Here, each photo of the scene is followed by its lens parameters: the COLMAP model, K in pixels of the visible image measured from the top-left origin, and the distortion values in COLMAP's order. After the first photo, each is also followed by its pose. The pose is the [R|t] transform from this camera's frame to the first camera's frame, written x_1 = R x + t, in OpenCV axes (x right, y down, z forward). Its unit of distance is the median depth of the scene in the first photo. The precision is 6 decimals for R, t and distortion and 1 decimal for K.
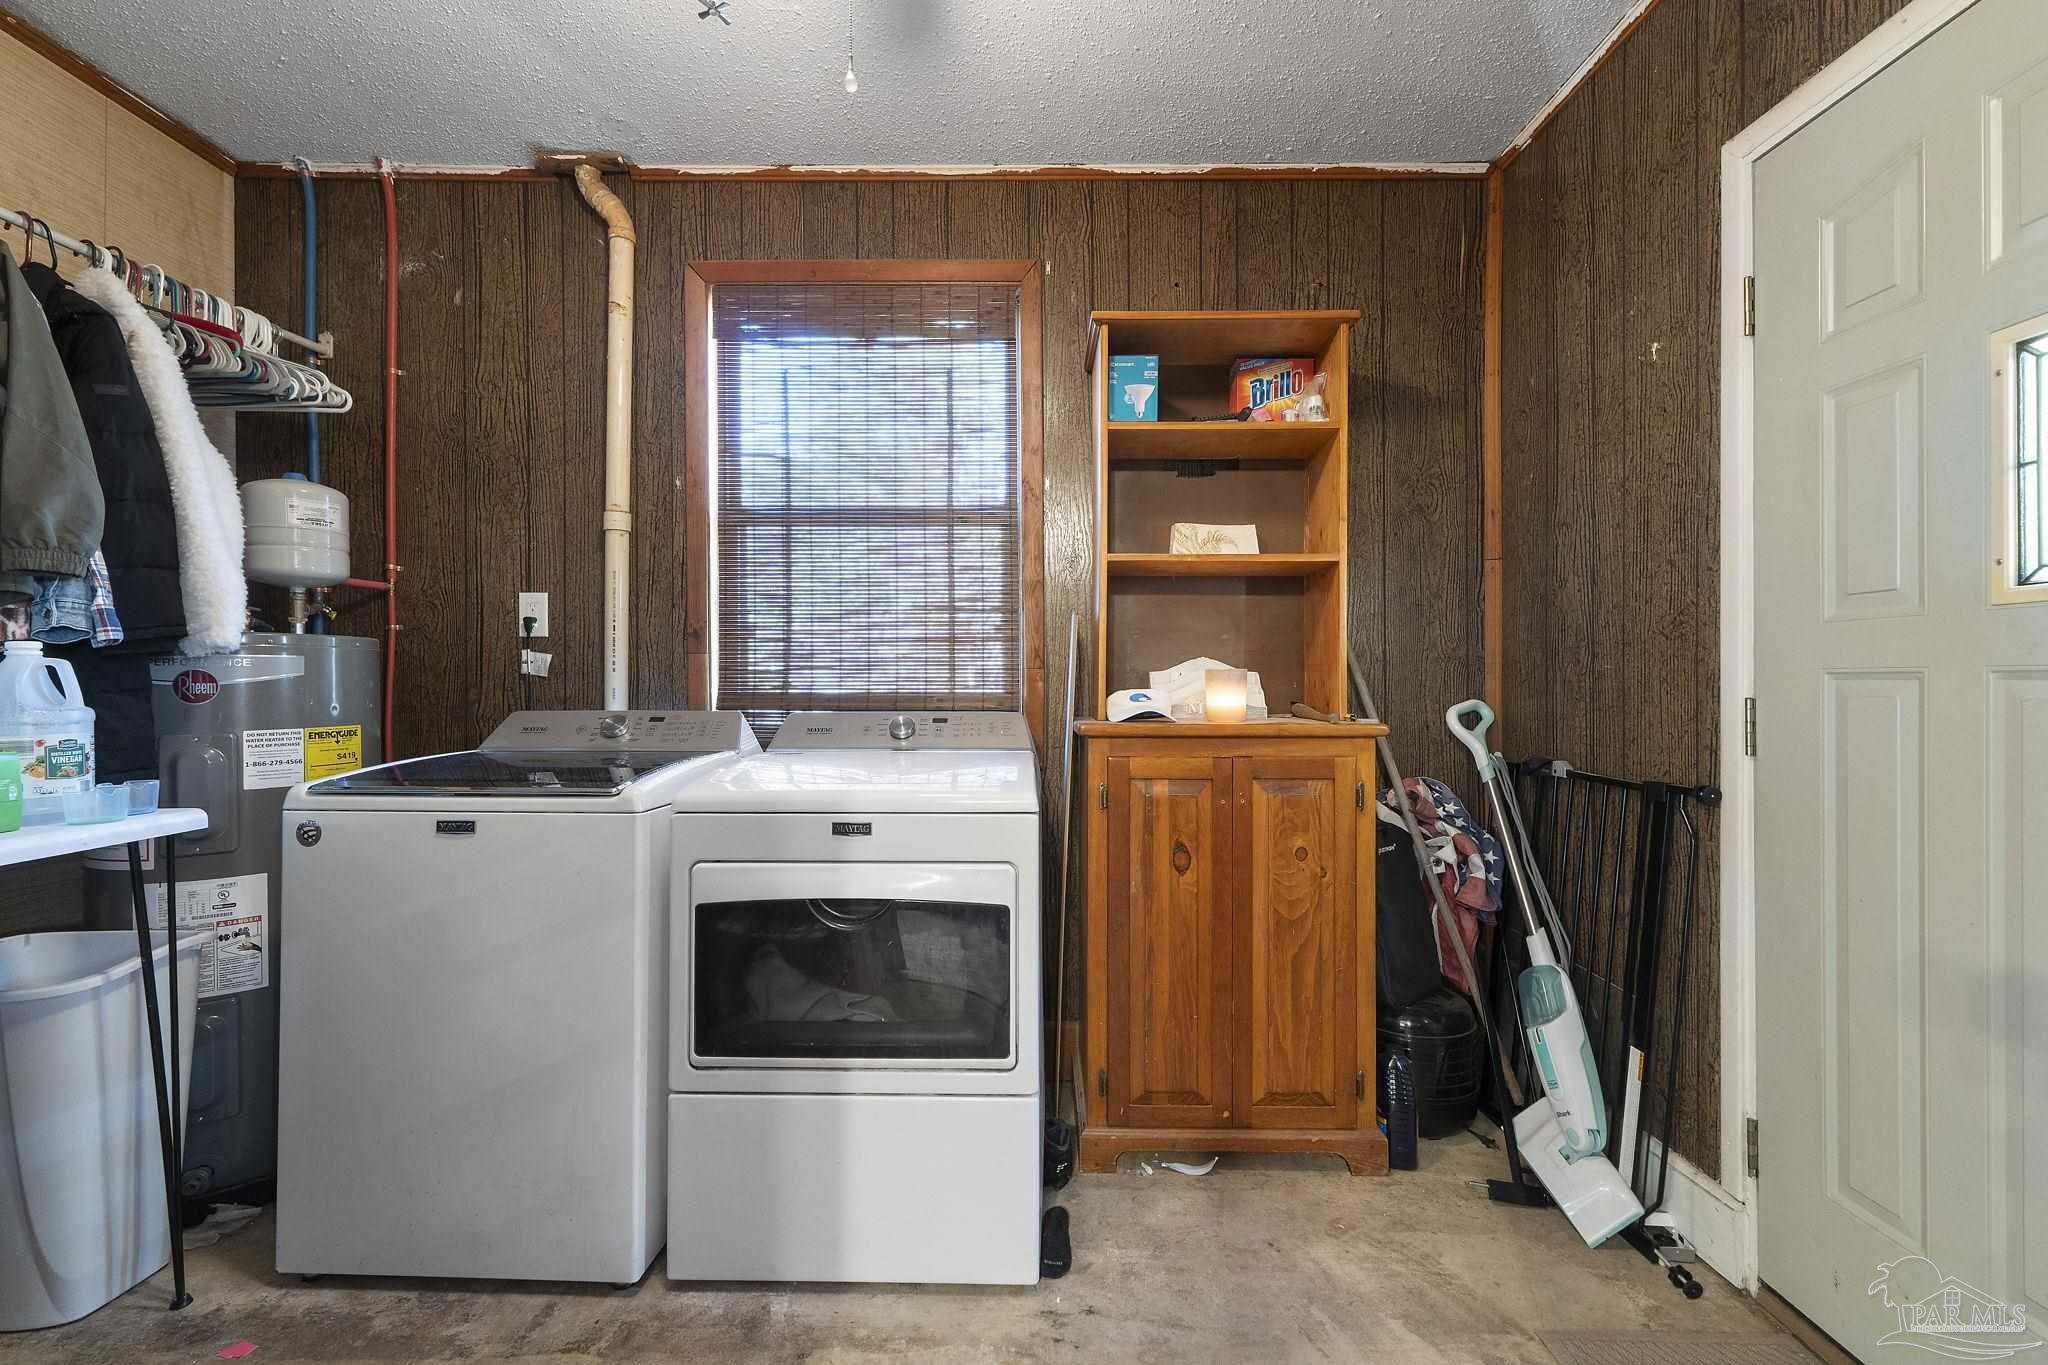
lens RADIAL K [[862.6, 0, 1022.5], [0, 862.6, 683.3], [0, 0, 1]] dist [-0.000297, -0.000185]
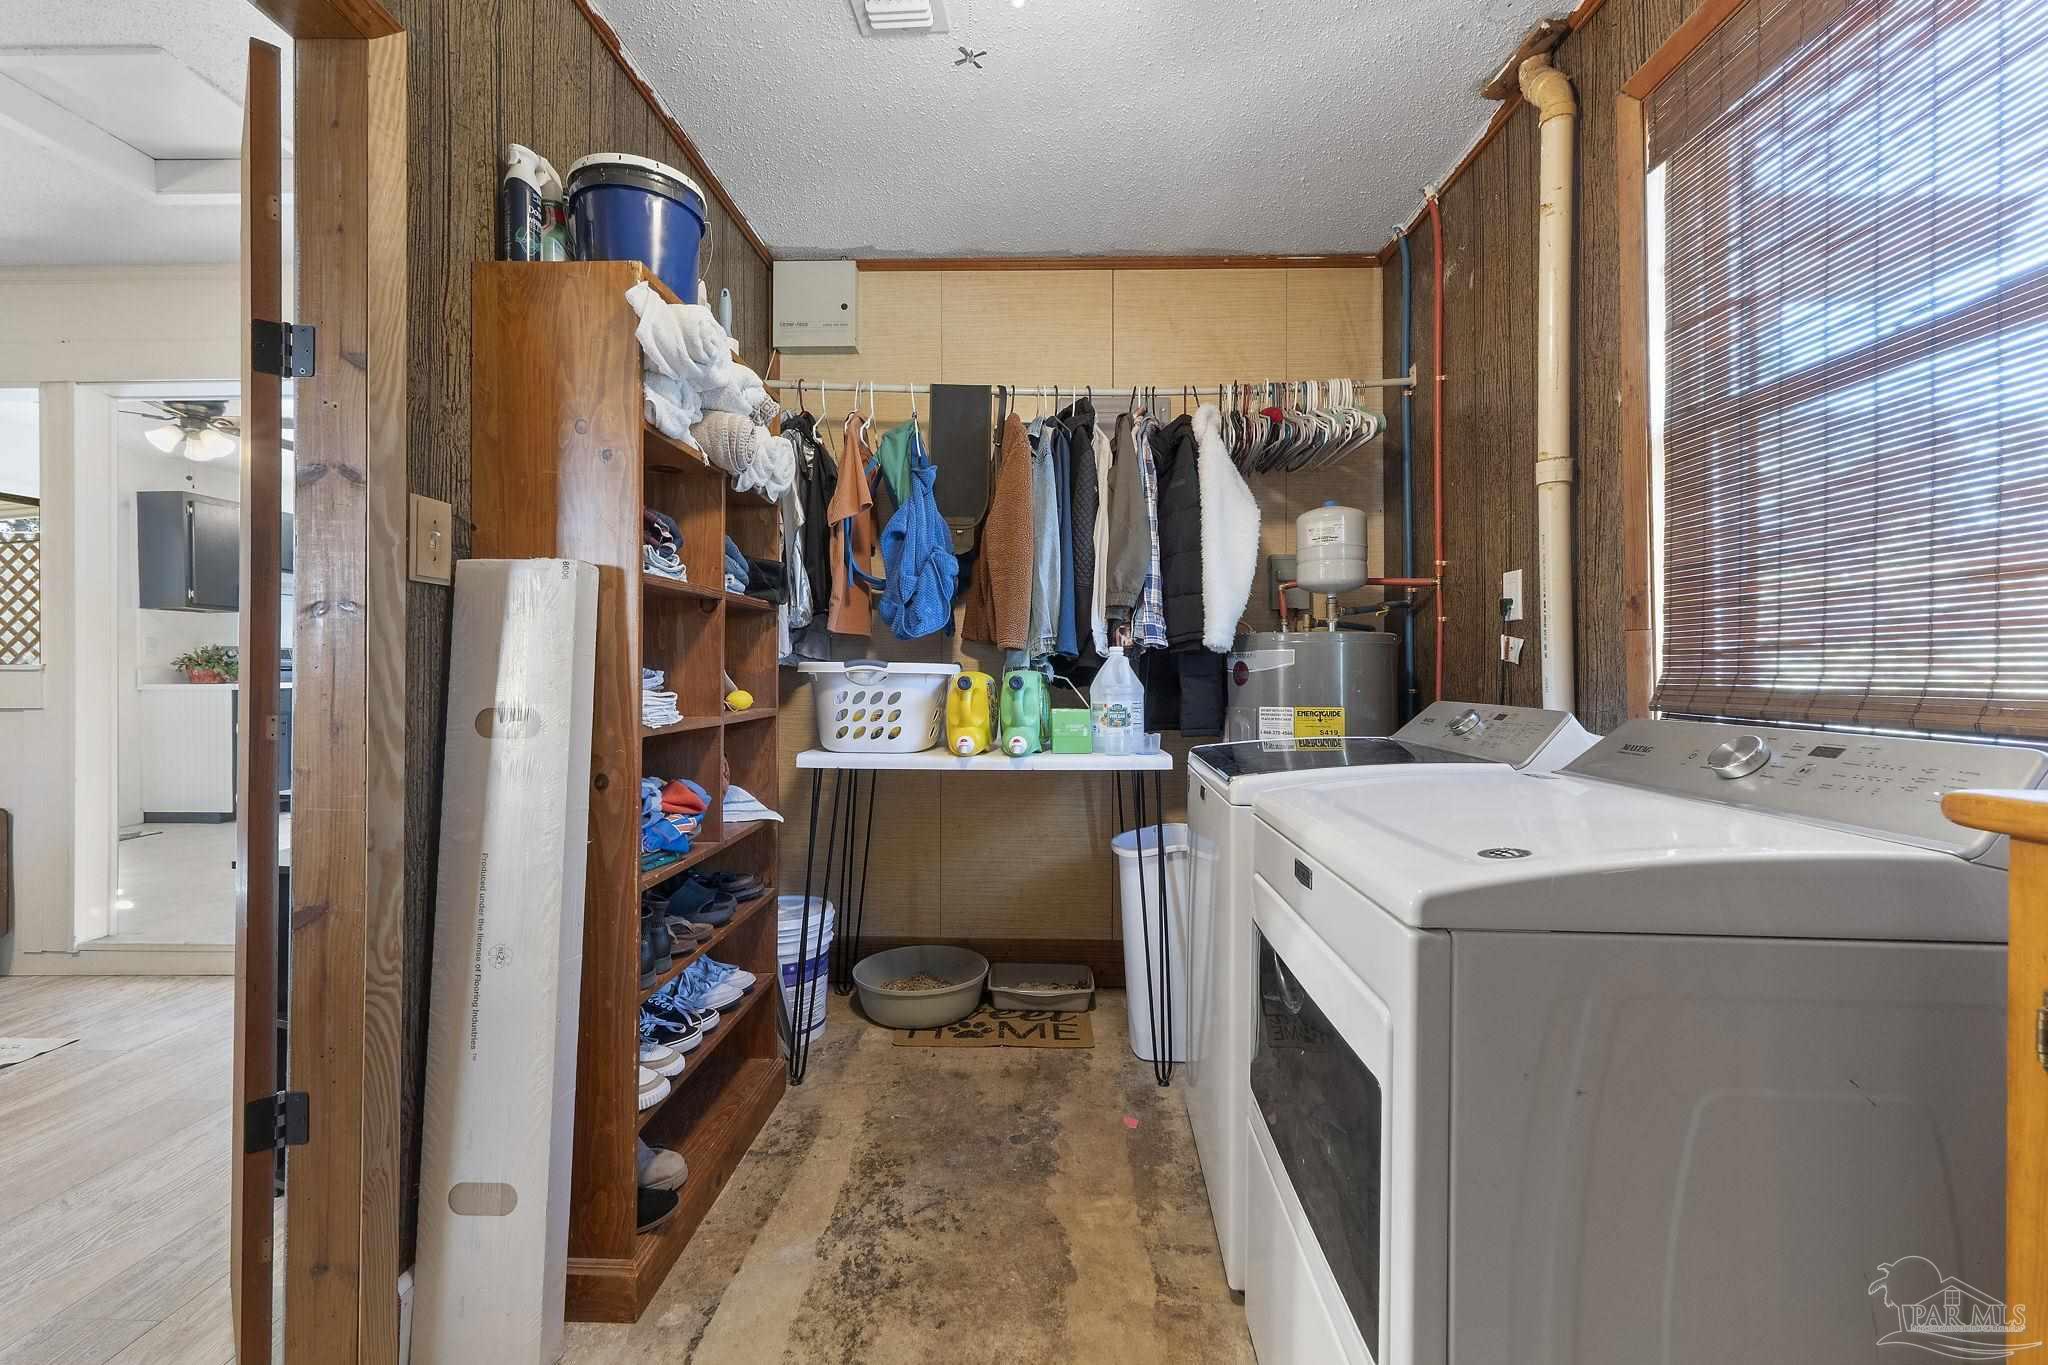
lens RADIAL K [[862.6, 0, 1028.1], [0, 862.6, 669.4], [0, 0, 1]] dist [-0.000297, -0.000185]
pose [[-0.029184, -0.001803, -0.999572, 0.358197], [-0.002222, 0.999996, -0.001739, 0.000093], [0.999572, 0.002170, -0.029188, 0.539751]]
